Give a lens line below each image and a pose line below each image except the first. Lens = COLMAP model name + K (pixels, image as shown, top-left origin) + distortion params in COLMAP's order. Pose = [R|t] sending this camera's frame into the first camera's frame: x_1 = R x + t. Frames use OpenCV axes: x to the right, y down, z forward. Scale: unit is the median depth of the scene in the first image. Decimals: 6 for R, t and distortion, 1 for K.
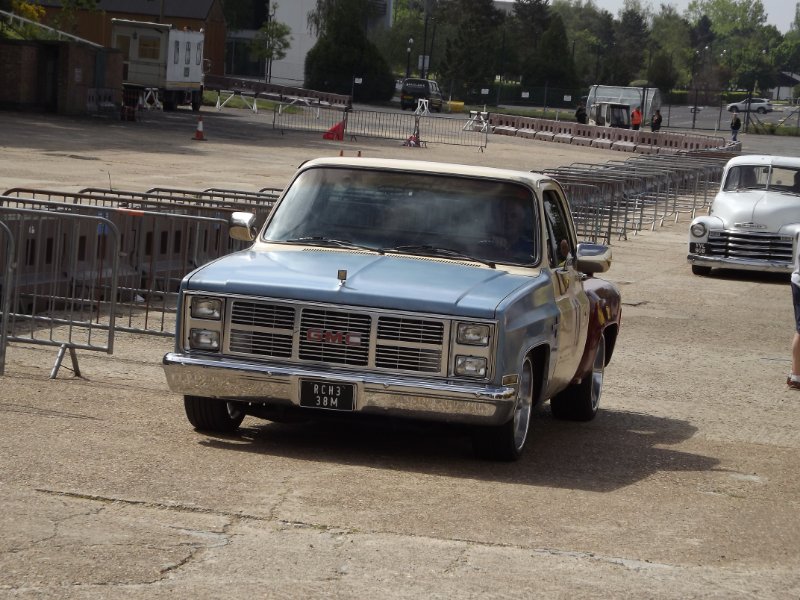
lens RADIAL K [[2093.5, 0, 400.2], [0, 2093.5, 281.8], [0, 0, 1]] dist [0.010242, 6.606377]
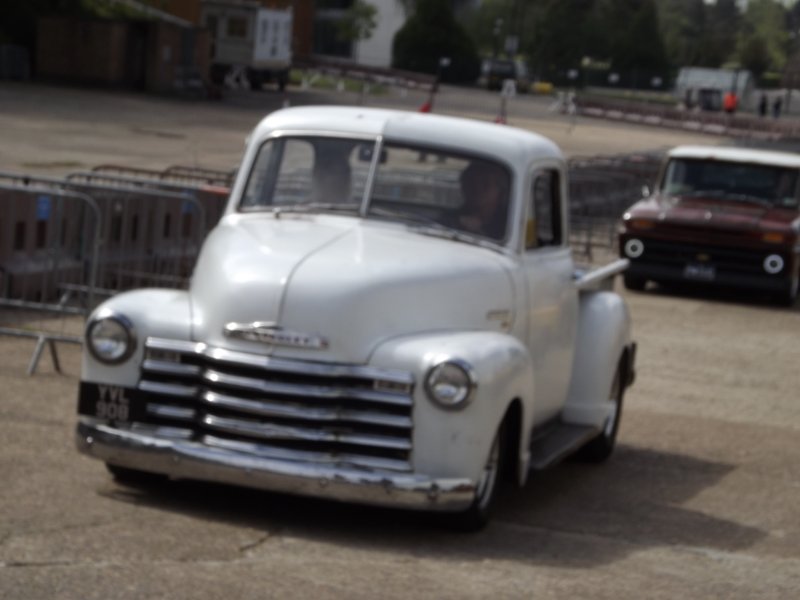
lens RADIAL K [[2093.5, 0, 400.2], [0, 2093.5, 281.8], [0, 0, 1]] dist [0.010242, 6.606377]
pose [[0.999036, 0.016006, -0.040882, 0.001062], [-0.015647, 0.999836, 0.009083, -0.000201], [0.041021, -0.008435, 0.999123, 0.003912]]
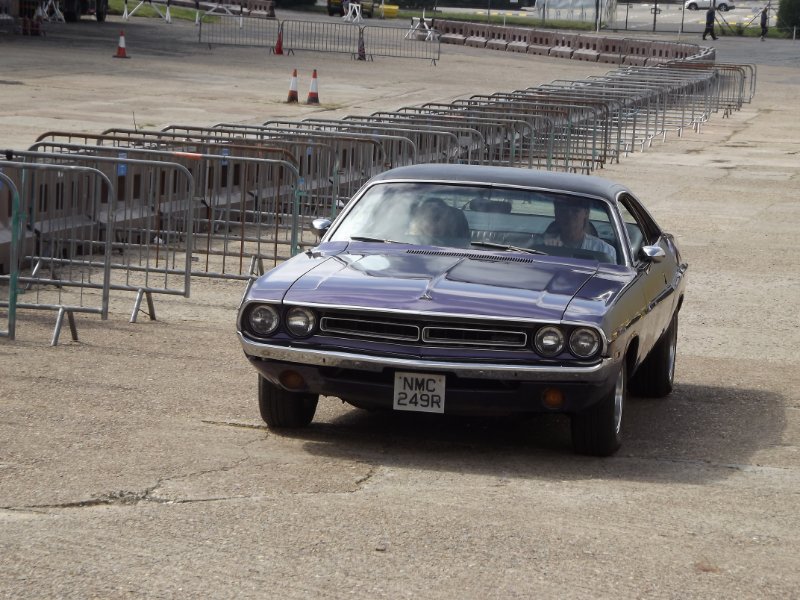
lens RADIAL K [[2887.8, 0, 400.0], [0, 2887.8, 300.0], [0, 0, 1]] dist [0.373605, 3.292238]
pose [[0.994118, -0.028639, 0.104449, -0.153678], [0.024577, 0.998898, 0.039974, -0.015358], [-0.105479, -0.037172, 0.993727, -0.347823]]
